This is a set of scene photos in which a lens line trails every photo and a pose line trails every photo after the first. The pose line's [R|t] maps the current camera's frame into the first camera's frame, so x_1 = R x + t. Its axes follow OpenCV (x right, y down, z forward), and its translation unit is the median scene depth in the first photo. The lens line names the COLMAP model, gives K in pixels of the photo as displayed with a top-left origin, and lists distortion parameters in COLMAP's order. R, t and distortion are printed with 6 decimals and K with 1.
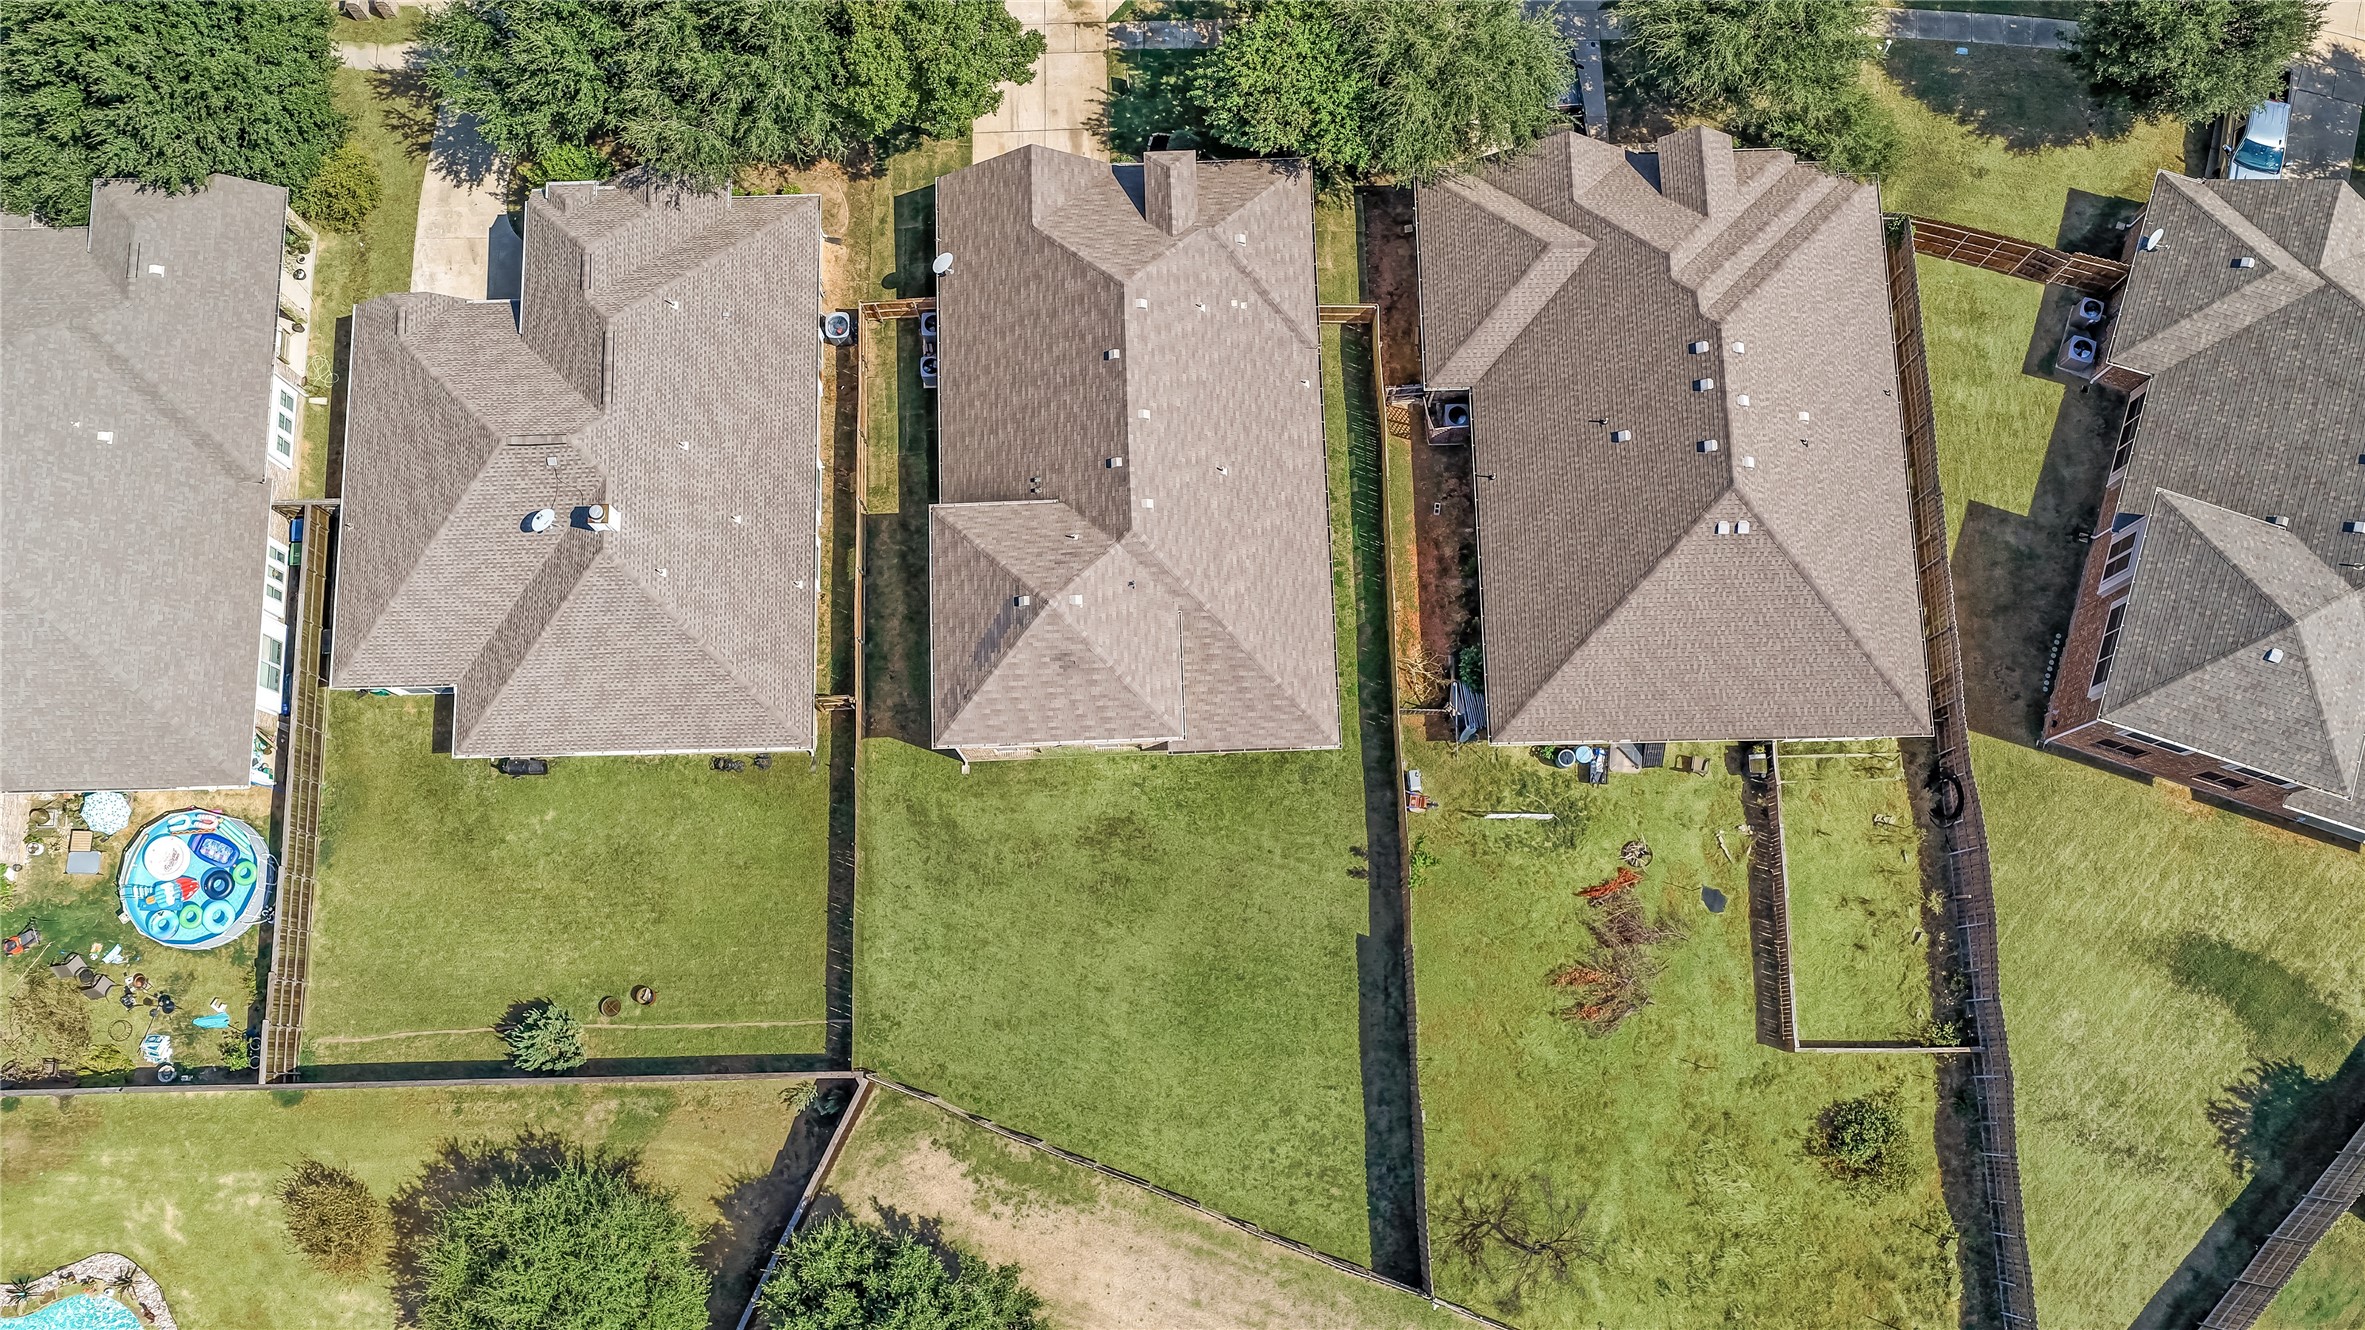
lens RADIAL K [[1967.9, 0, 1182.5], [0, 1967.9, 665.0], [0, 0, 1]] dist [-0.005147, 0.014294]
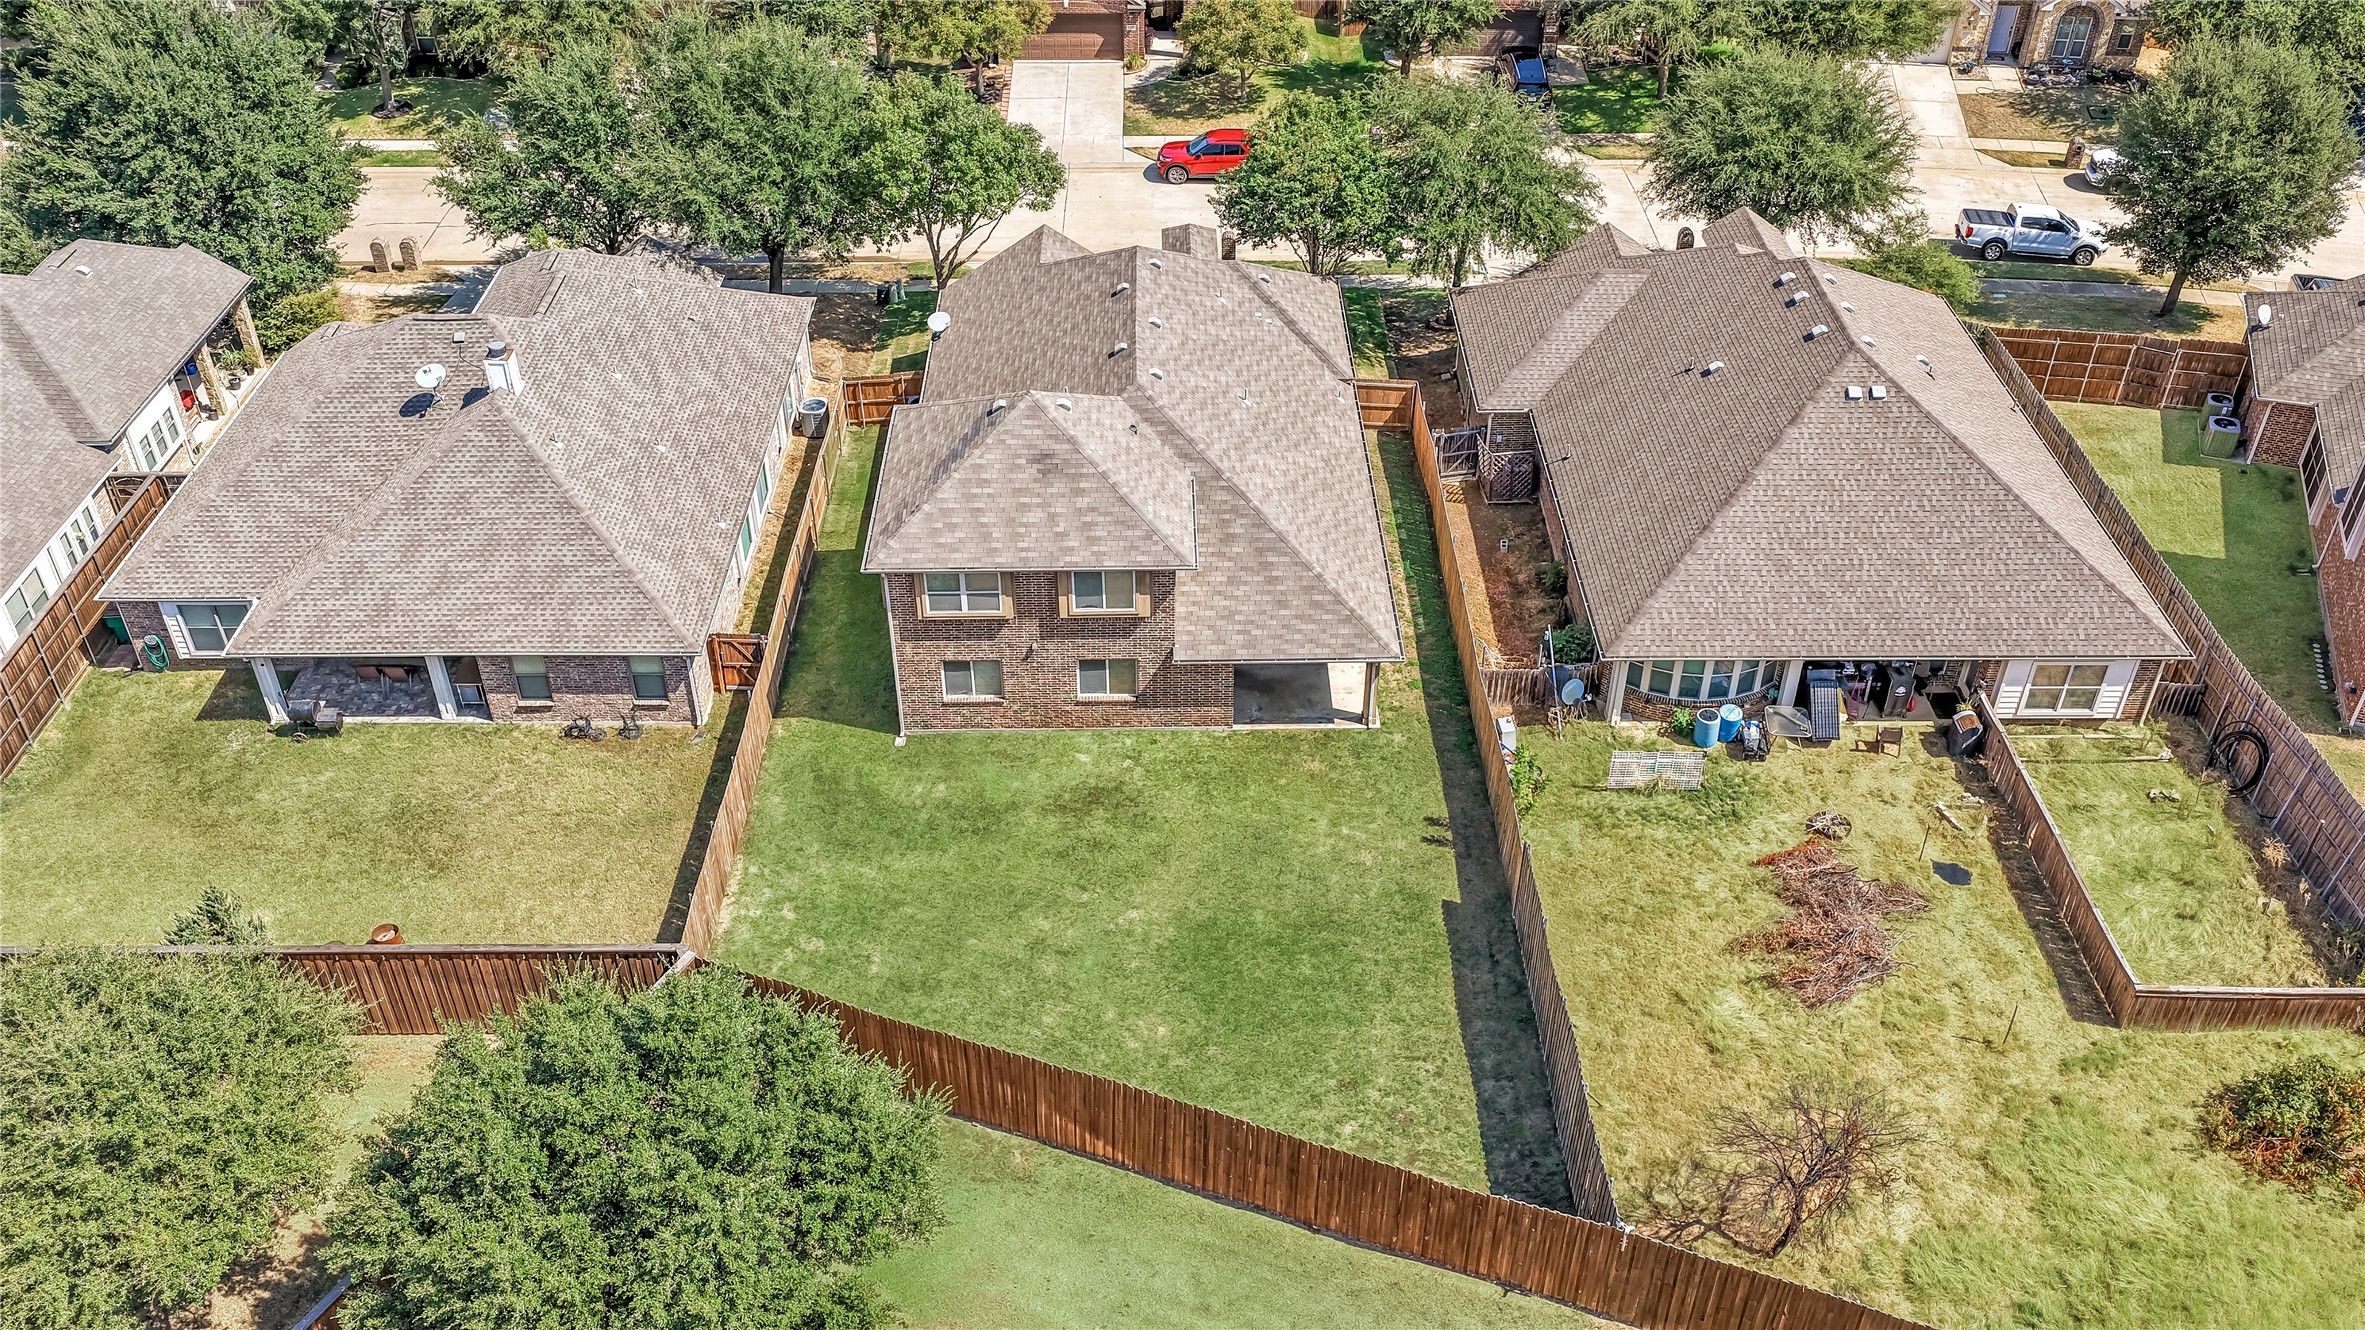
lens RADIAL K [[1967.9, 0, 1182.5], [0, 1967.9, 665.0], [0, 0, 1]] dist [-0.005147, 0.014294]
pose [[0.999812, 0.014678, -0.012660, 0.005585], [-0.019382, 0.747787, -0.663656, 0.538479], [-0.000274, 0.663777, 0.747931, 0.437092]]
